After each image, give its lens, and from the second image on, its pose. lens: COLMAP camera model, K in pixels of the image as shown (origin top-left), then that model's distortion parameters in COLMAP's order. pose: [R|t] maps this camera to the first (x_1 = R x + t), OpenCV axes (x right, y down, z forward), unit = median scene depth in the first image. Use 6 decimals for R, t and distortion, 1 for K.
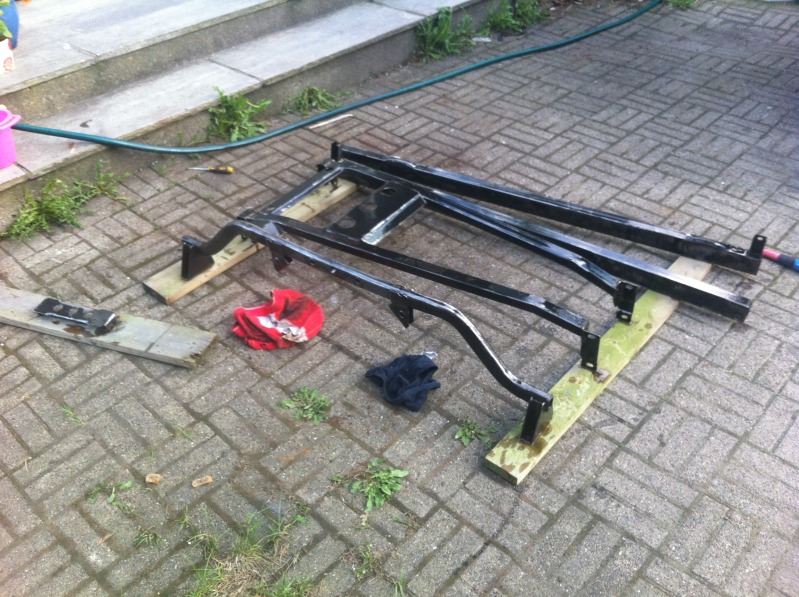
lens RADIAL K [[806.4, 0, 399.5], [0, 806.4, 298.5], [0, 0, 1]] dist [0.106486, -0.413074]
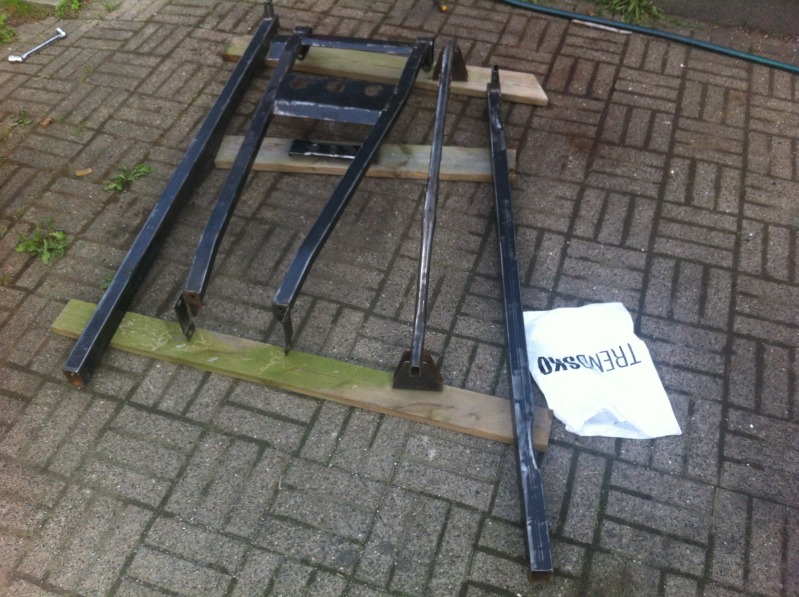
lens RADIAL K [[806.4, 0, 399.5], [0, 806.4, 298.5], [0, 0, 1]] dist [0.106486, -0.413074]
pose [[0.387980, 0.697706, -0.602227, 0.581181], [-0.547375, 0.700124, 0.458483, -0.333054], [0.741520, 0.151762, 0.653541, 0.403398]]
